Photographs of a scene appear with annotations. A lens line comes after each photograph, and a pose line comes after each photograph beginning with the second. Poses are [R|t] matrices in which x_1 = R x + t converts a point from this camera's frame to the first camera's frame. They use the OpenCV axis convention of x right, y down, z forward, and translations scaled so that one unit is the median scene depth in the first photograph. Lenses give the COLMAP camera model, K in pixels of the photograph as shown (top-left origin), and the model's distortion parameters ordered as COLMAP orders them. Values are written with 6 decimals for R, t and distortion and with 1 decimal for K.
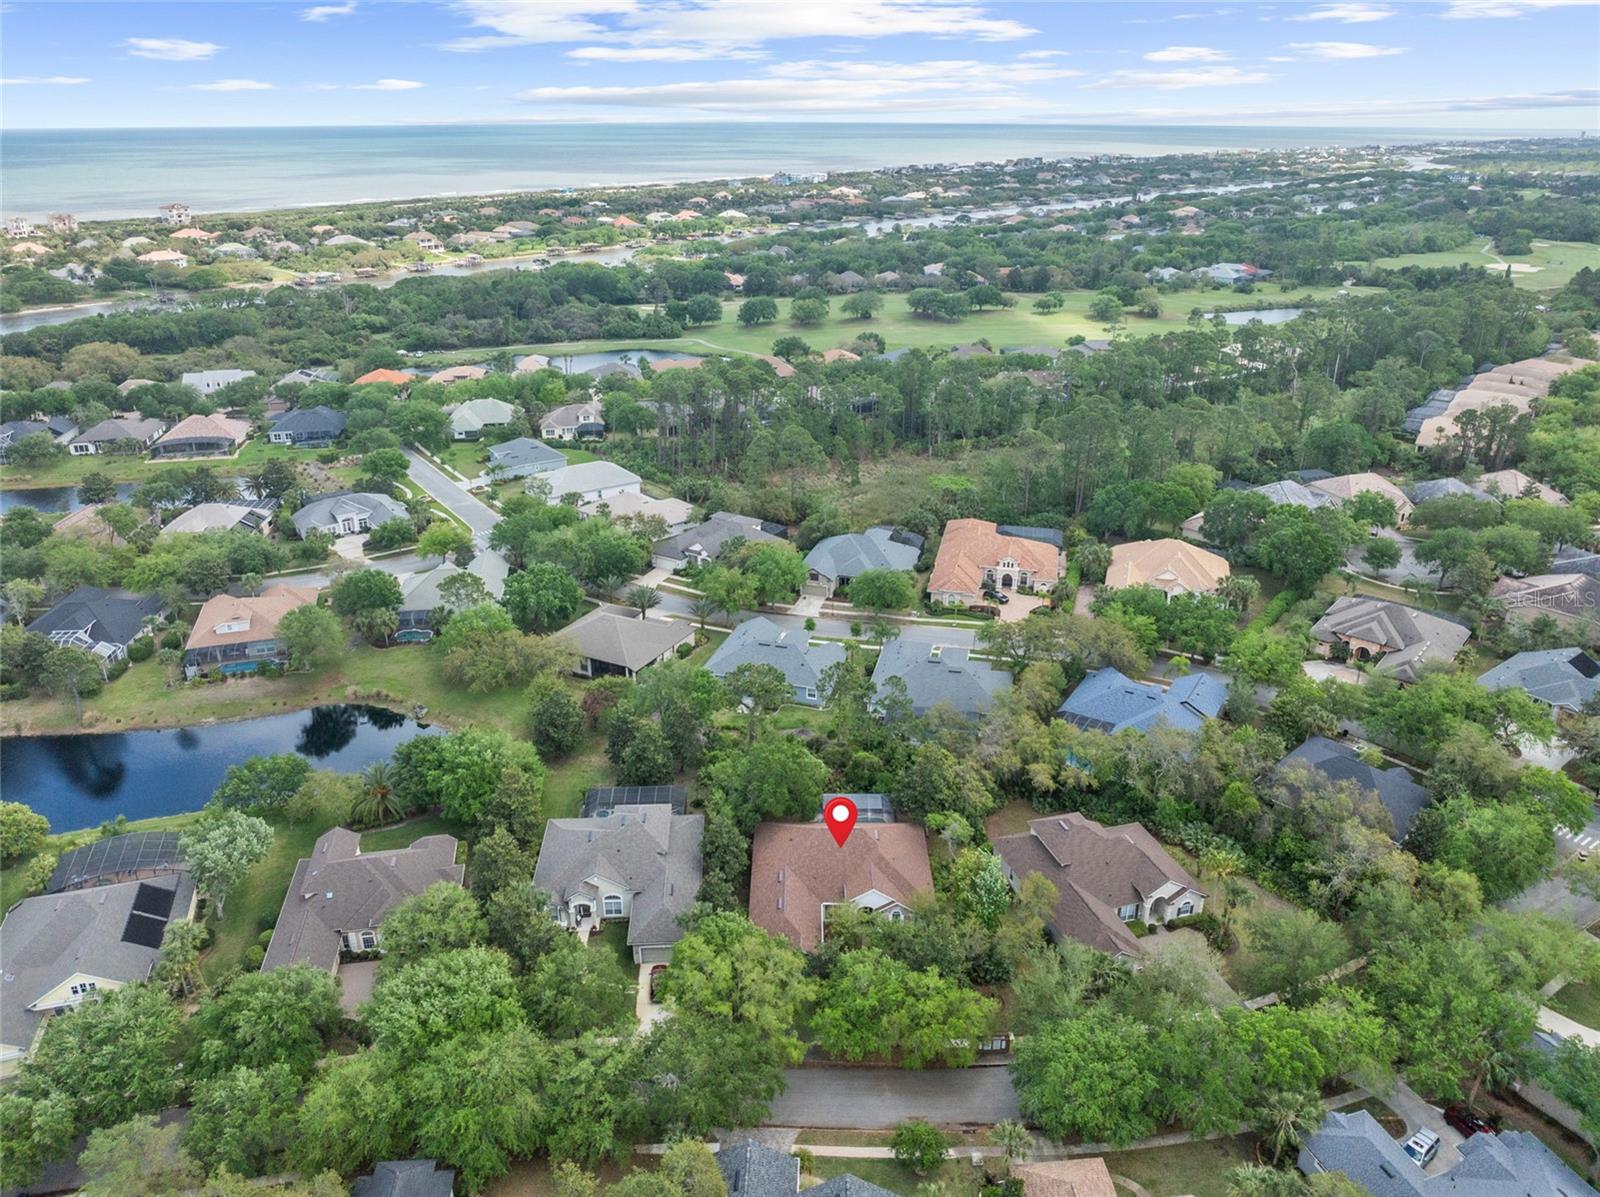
lens RADIAL K [[1120.7, 0, 800.0], [0, 1120.7, 598.5], [0, 0, 1]] dist [-0.037325, 0.004238]
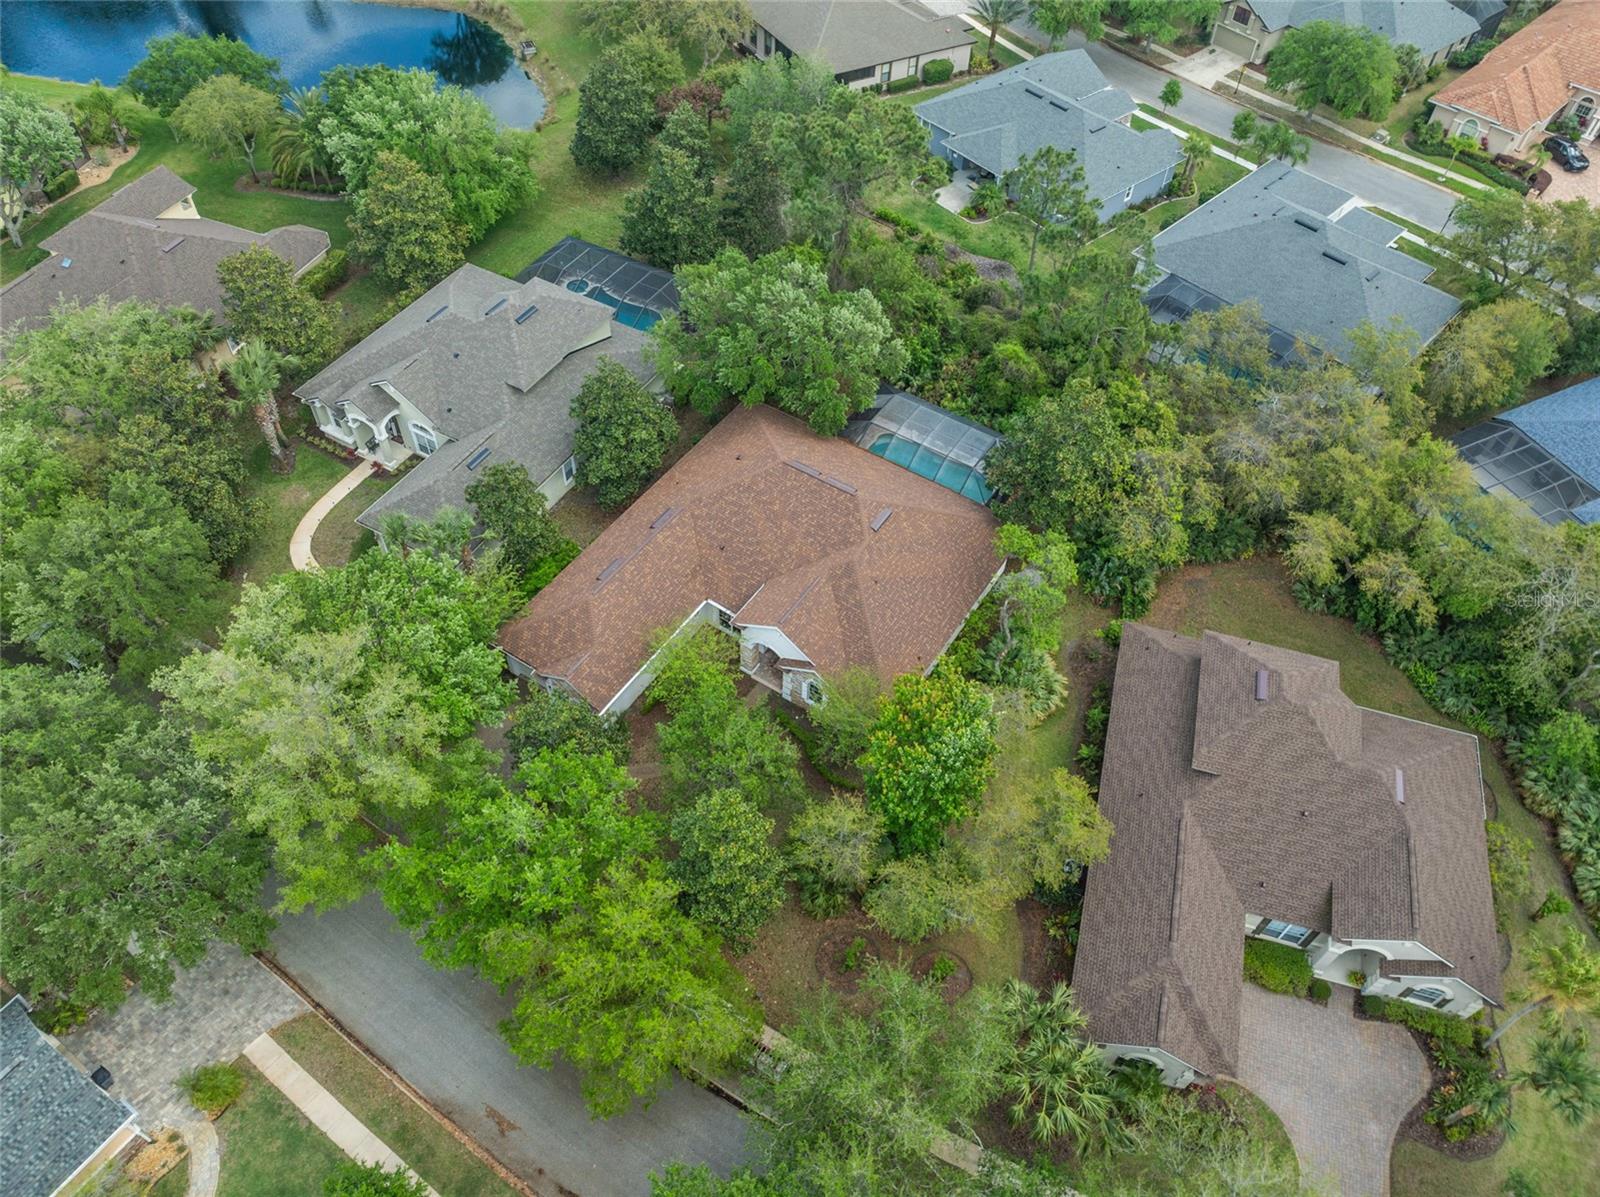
lens RADIAL K [[1120.7, 0, 800.0], [0, 1120.7, 598.5], [0, 0, 1]] dist [-0.037325, 0.004238]
pose [[0.842059, 0.433839, -0.320500, 0.203036], [-0.242750, 0.835430, 0.493081, 0.009273], [0.481673, -0.337403, 0.808796, 0.566236]]
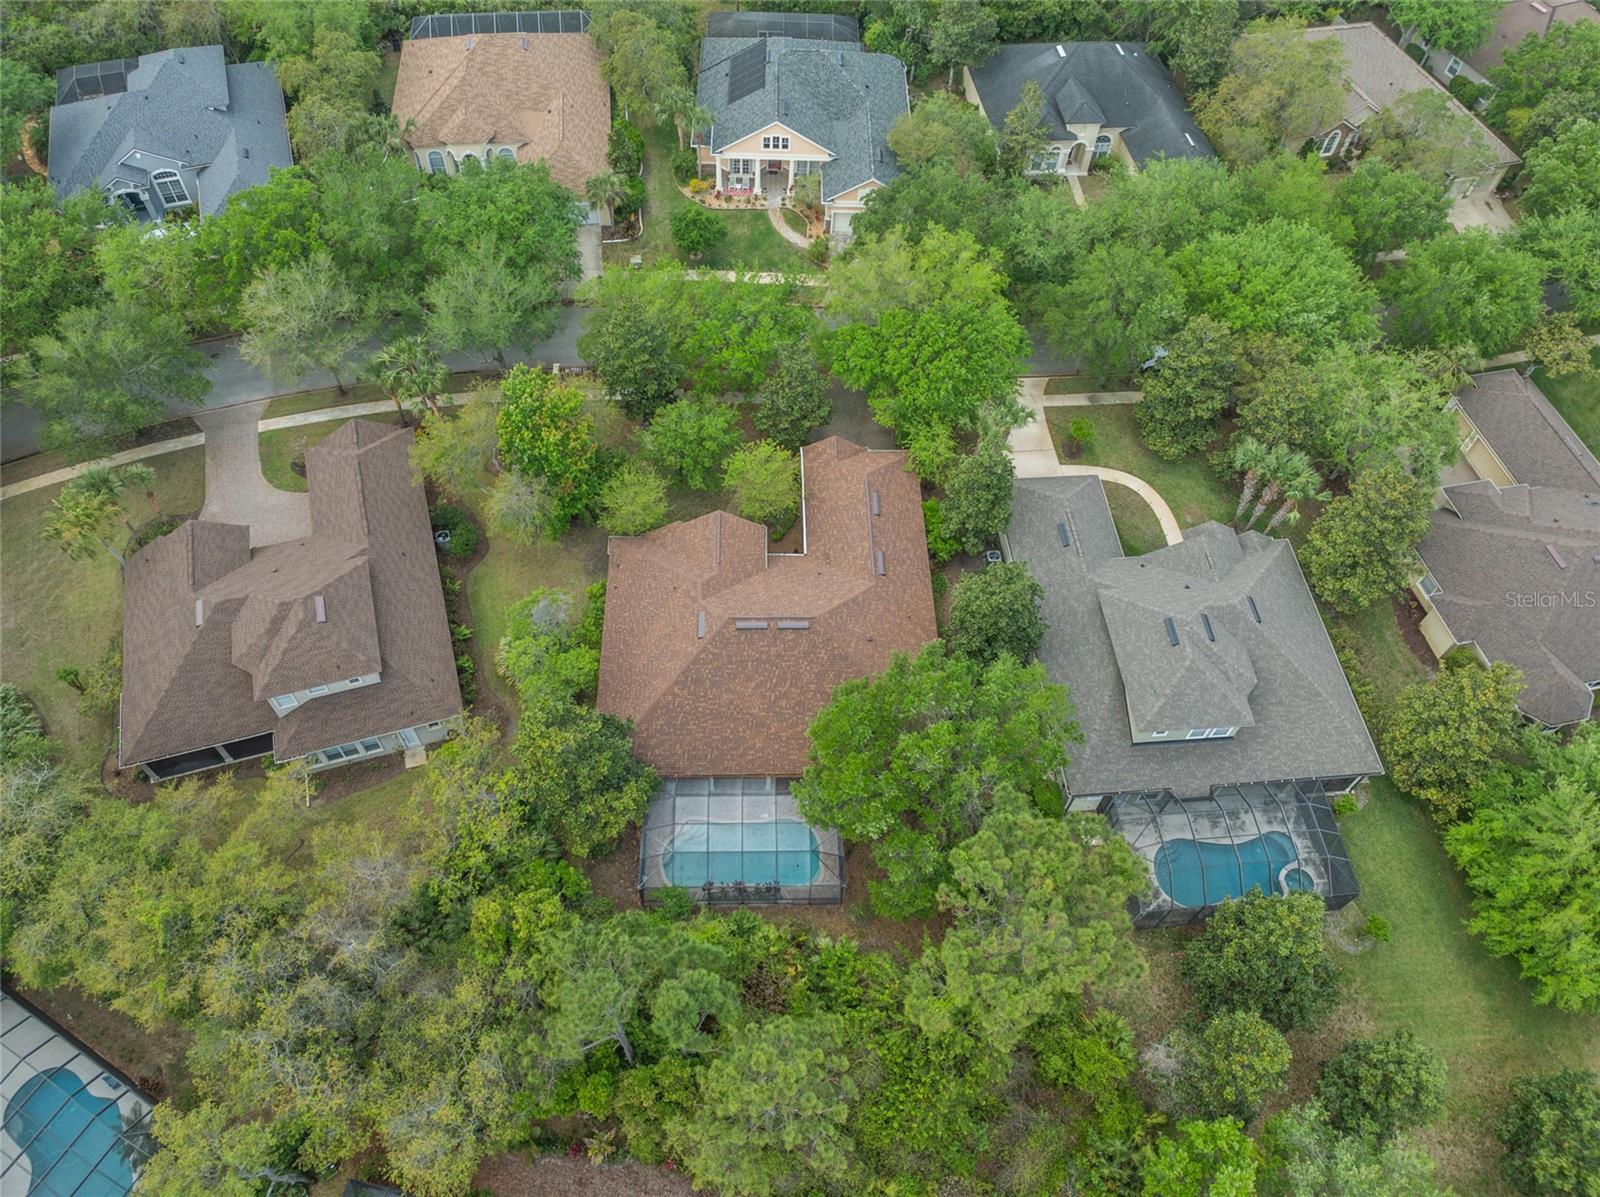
lens RADIAL K [[1120.7, 0, 800.0], [0, 1120.7, 598.5], [0, 0, 1]] dist [-0.037325, 0.004238]
pose [[-0.998845, 0.008100, -0.047366, 0.047338], [-0.044759, 0.201868, 0.978389, -0.279259], [0.017487, 0.979379, -0.201273, 1.060605]]
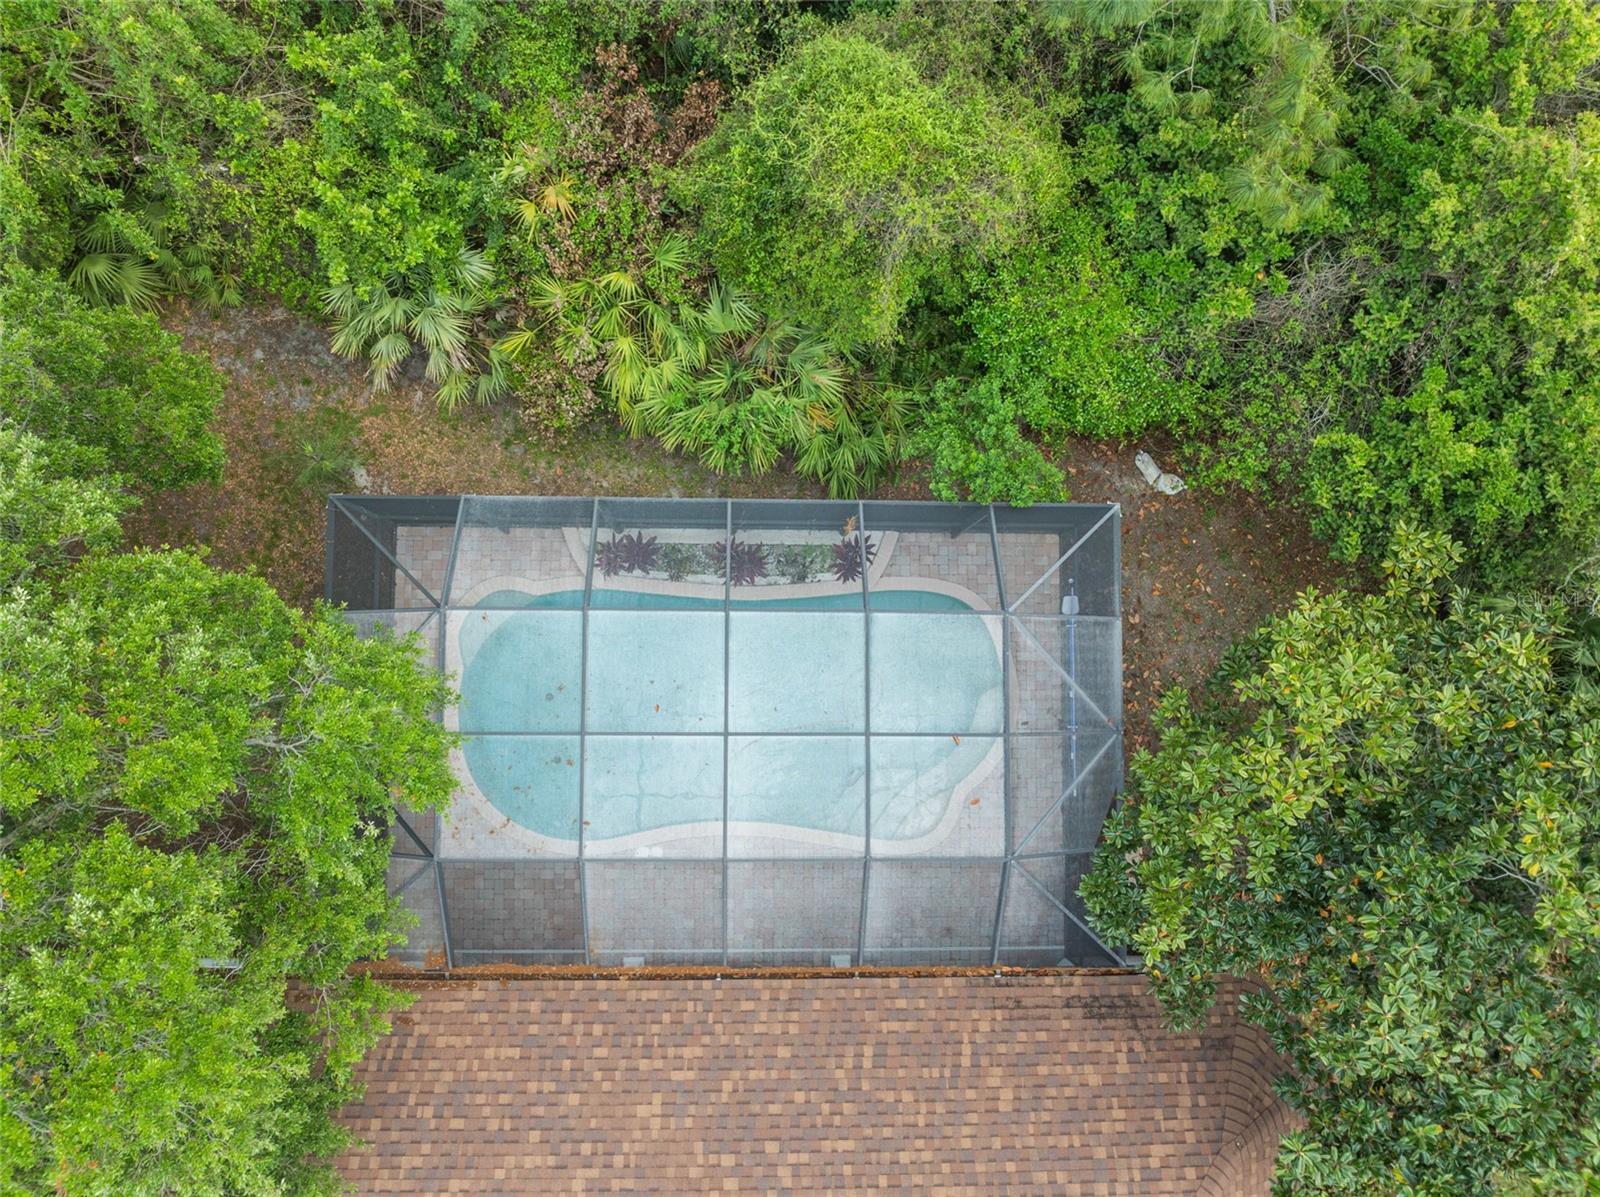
lens RADIAL K [[1120.7, 0, 800.0], [0, 1120.7, 598.5], [0, 0, 1]] dist [-0.037325, 0.004238]
pose [[0.998766, 0.000570, 0.049667, 0.051686], [-0.044568, 0.451725, 0.891043, 0.085502], [-0.021928, -0.892157, 0.451193, 1.020249]]
